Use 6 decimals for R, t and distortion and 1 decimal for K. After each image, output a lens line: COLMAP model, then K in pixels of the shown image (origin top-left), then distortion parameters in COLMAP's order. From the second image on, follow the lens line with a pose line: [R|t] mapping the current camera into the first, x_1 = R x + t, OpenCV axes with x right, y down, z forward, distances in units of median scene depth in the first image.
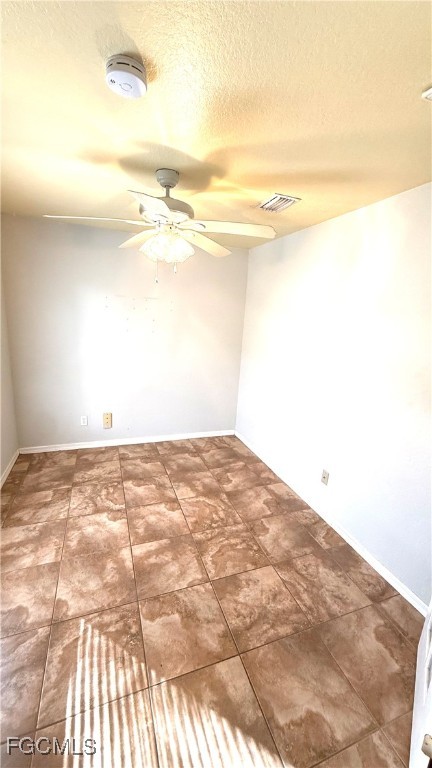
lens RADIAL K [[307.3, 0, 217.6], [0, 307.3, 385.6], [0, 0, 1]] dist [0.000866, 0.000658]
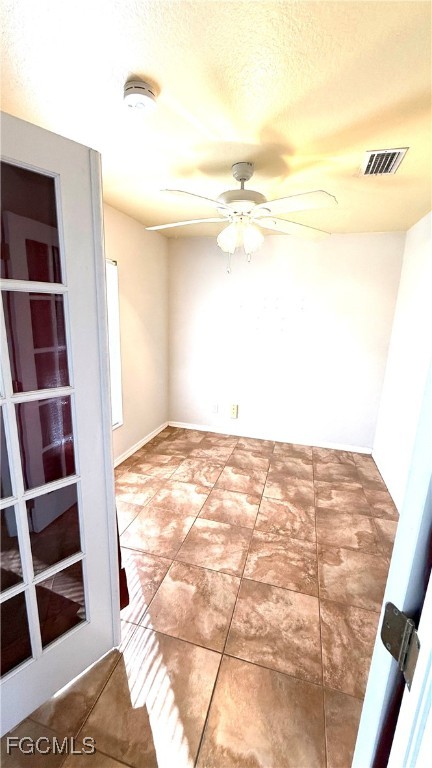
lens RADIAL K [[307.3, 0, 217.6], [0, 307.3, 385.6], [0, 0, 1]] dist [0.000866, 0.000658]
pose [[0.805478, 0.104133, -0.583405, 0.324744], [-0.125418, 0.992096, 0.003924, 0.038669], [0.579203, 0.070009, 0.812172, 0.108018]]
